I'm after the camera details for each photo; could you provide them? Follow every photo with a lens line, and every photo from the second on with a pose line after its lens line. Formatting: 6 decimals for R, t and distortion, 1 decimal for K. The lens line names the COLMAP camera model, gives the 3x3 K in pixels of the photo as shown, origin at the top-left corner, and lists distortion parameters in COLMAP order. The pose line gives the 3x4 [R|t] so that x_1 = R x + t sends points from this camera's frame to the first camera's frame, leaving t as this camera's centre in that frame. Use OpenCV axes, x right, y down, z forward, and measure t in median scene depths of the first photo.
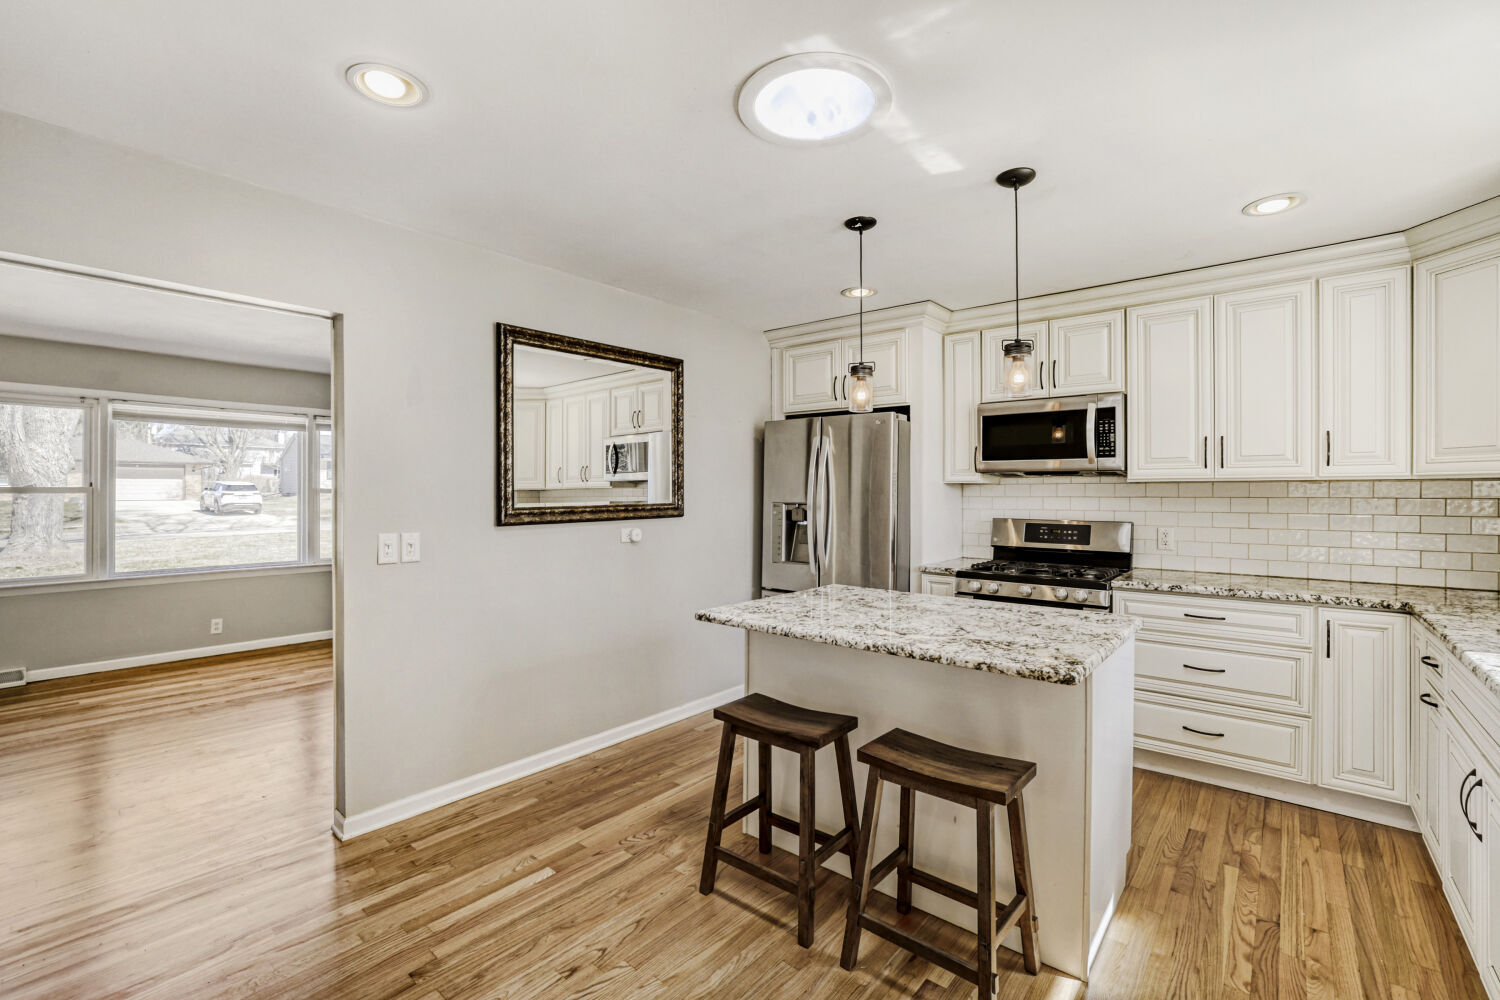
lens RADIAL K [[652.6, 0, 748.3], [0, 652.6, 490.0], [0, 0, 1]] dist [-0.030921, -0.000162]
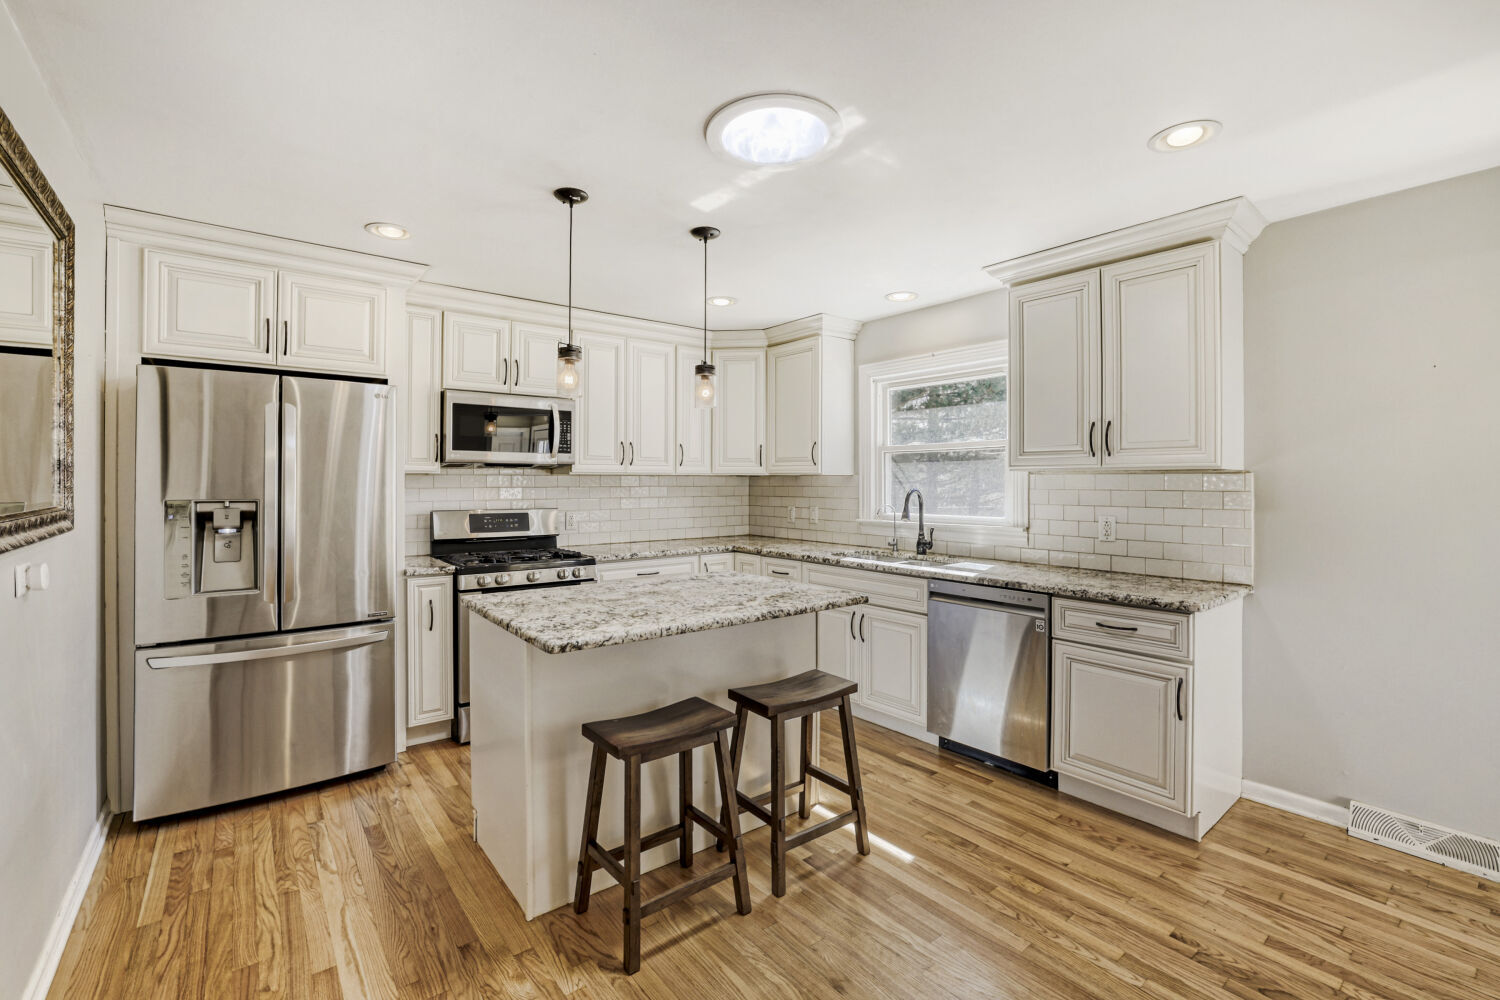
lens RADIAL K [[648.1, 0, 751.7], [0, 648.1, 479.2], [0, 0, 1]] dist [-0.030354, 0.000300]
pose [[0.201088, 0.005314, 0.979559, -0.599322], [-0.003025, 0.999984, -0.004803, 0.000919], [-0.979569, -0.001997, 0.201101, 0.496037]]
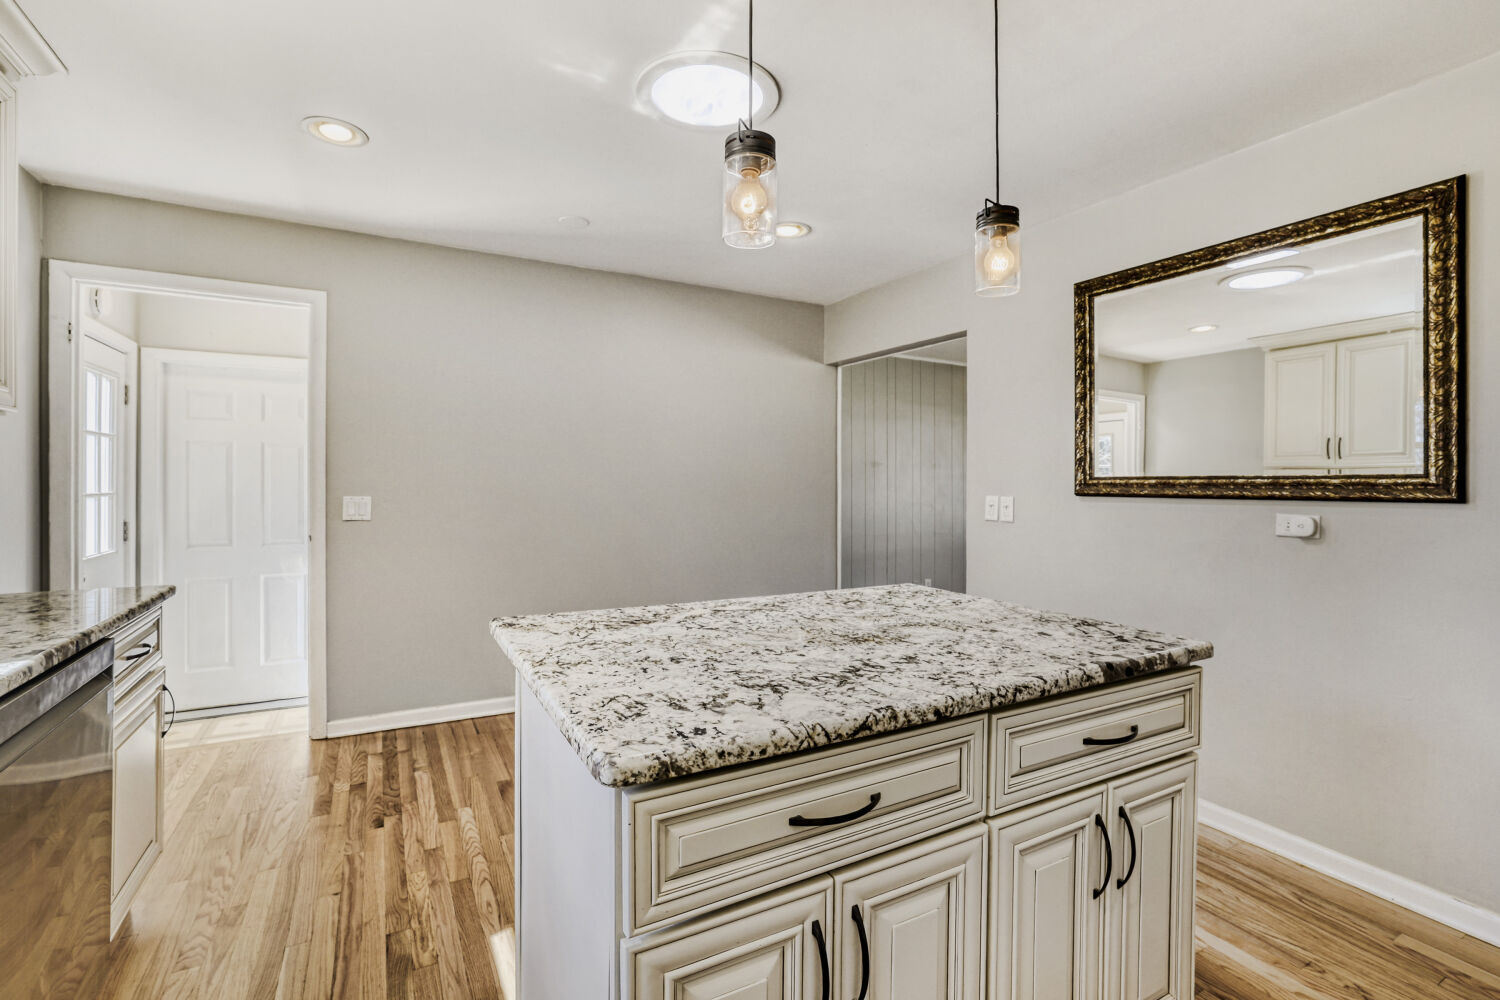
lens RADIAL K [[652.6, 0, 748.3], [0, 652.6, 490.0], [0, 0, 1]] dist [-0.030921, -0.000162]
pose [[-0.362711, 0.010135, -0.931846, 0.671347], [-0.005827, 0.999897, 0.013144, 0.036653], [0.931883, 0.010197, -0.362615, 0.888927]]
